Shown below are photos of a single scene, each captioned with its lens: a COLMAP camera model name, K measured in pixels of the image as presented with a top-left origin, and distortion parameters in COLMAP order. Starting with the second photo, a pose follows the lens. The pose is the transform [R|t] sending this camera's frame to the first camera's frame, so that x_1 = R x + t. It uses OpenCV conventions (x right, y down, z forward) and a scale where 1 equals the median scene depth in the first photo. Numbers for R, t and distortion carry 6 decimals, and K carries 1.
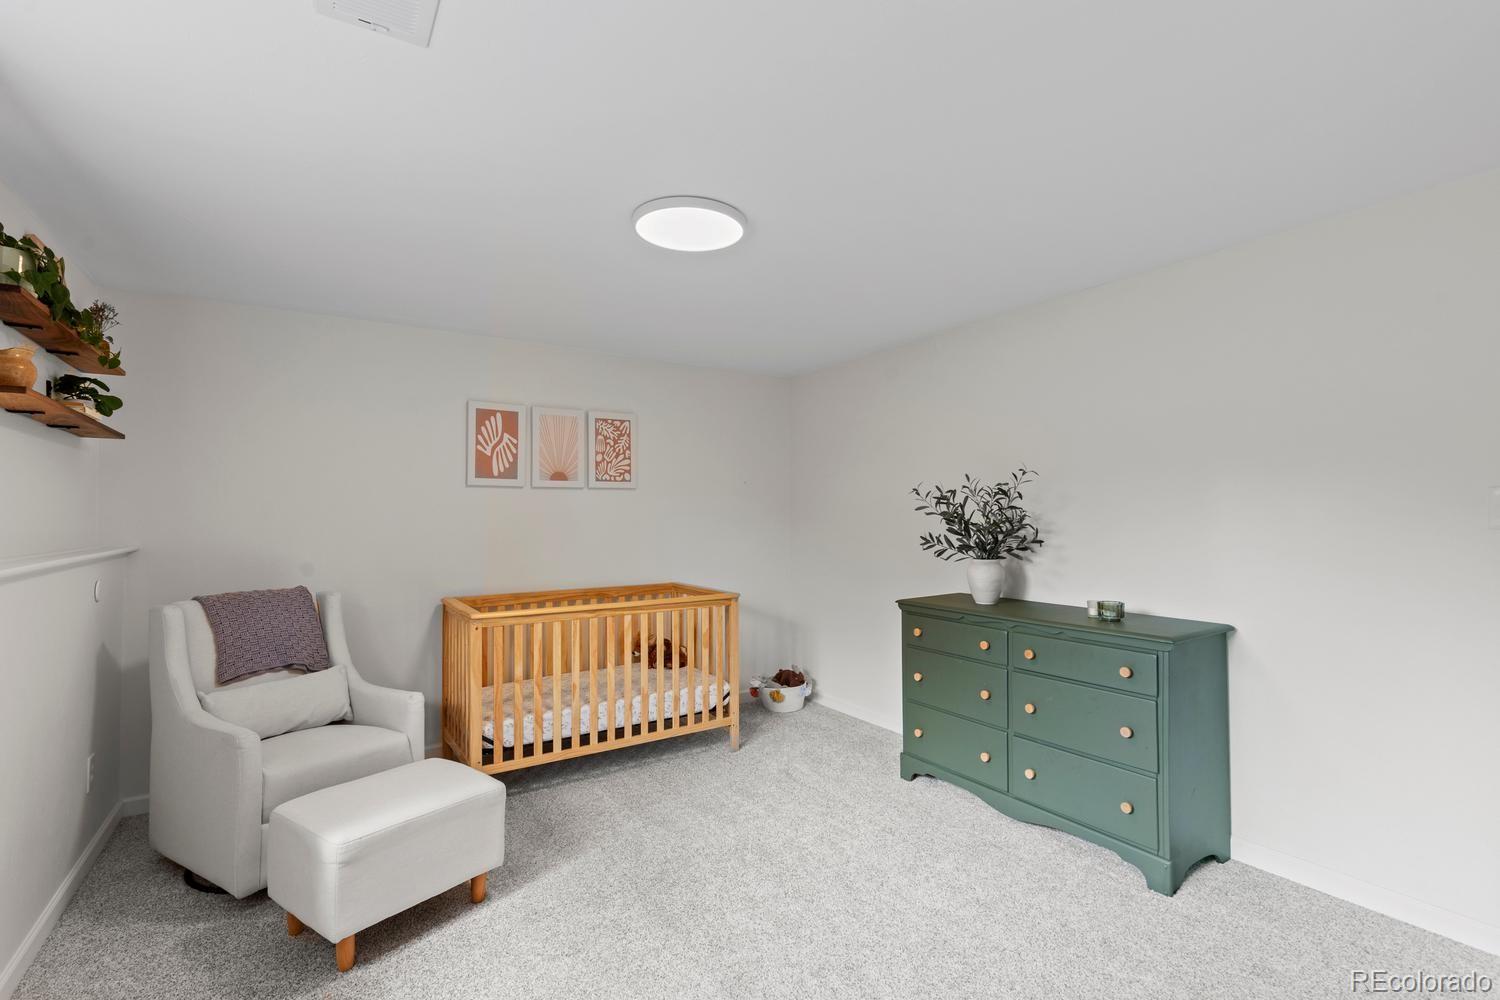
lens RADIAL K [[680.2, 0, 744.7], [0, 680.2, 502.5], [0, 0, 1]] dist [0.003132, -0.001090]
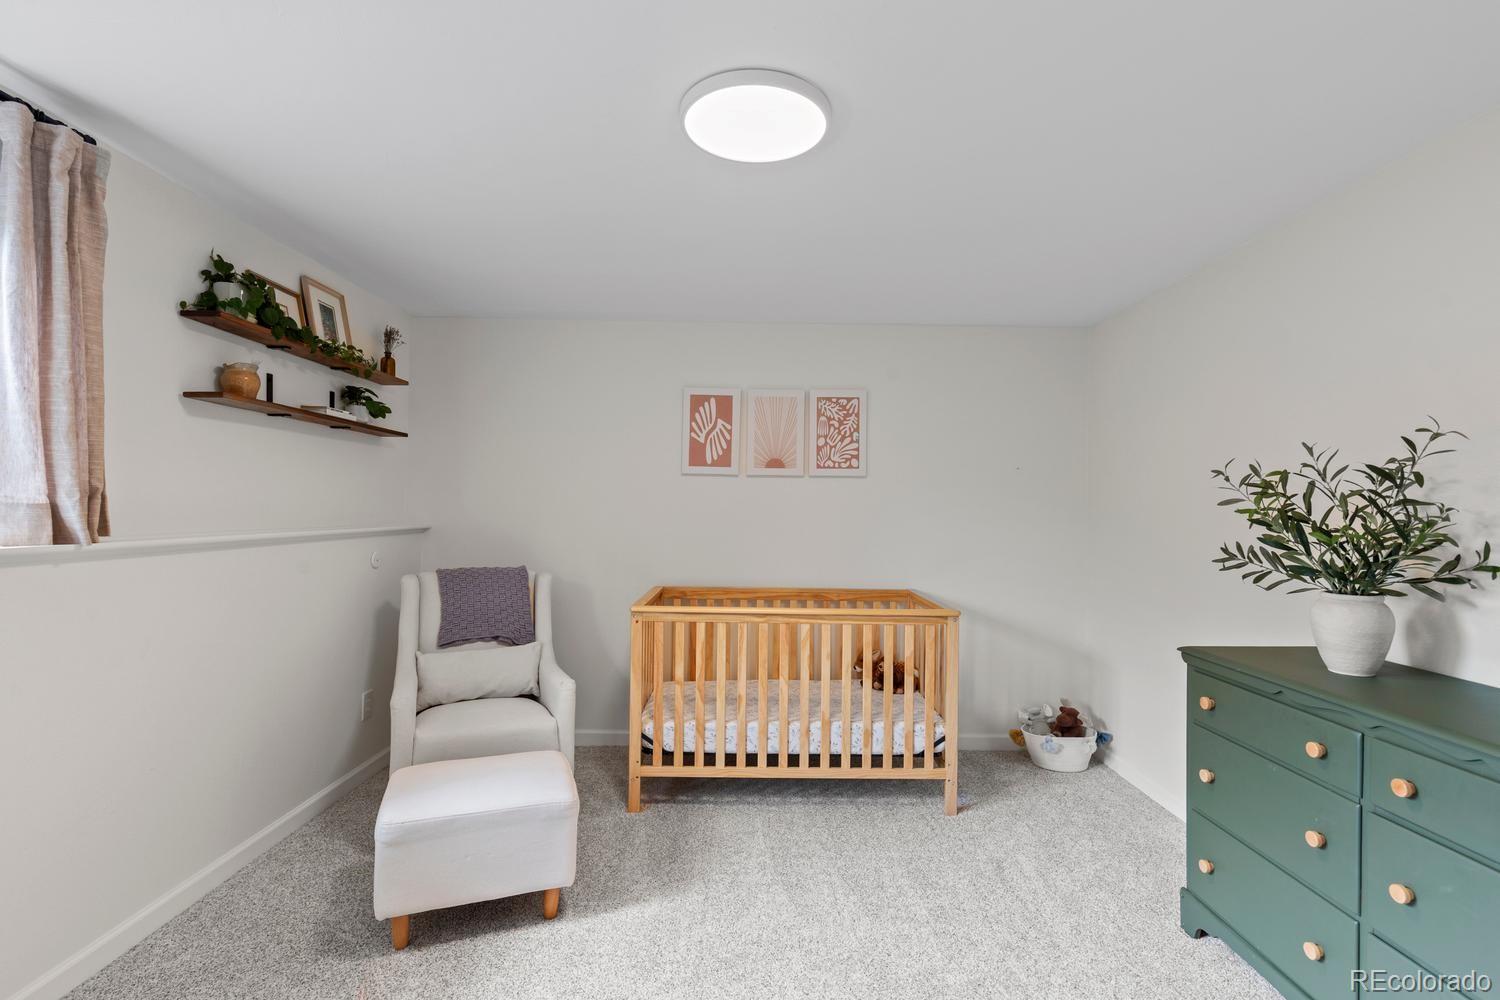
lens RADIAL K [[680.2, 0, 750.5], [0, 680.2, 502.9], [0, 0, 1]] dist [0.003132, -0.001090]
pose [[0.843040, 0.012554, -0.537704, 0.239630], [-0.008063, 0.999910, 0.010704, 0.006208], [0.537790, -0.004688, 0.843066, 0.264423]]
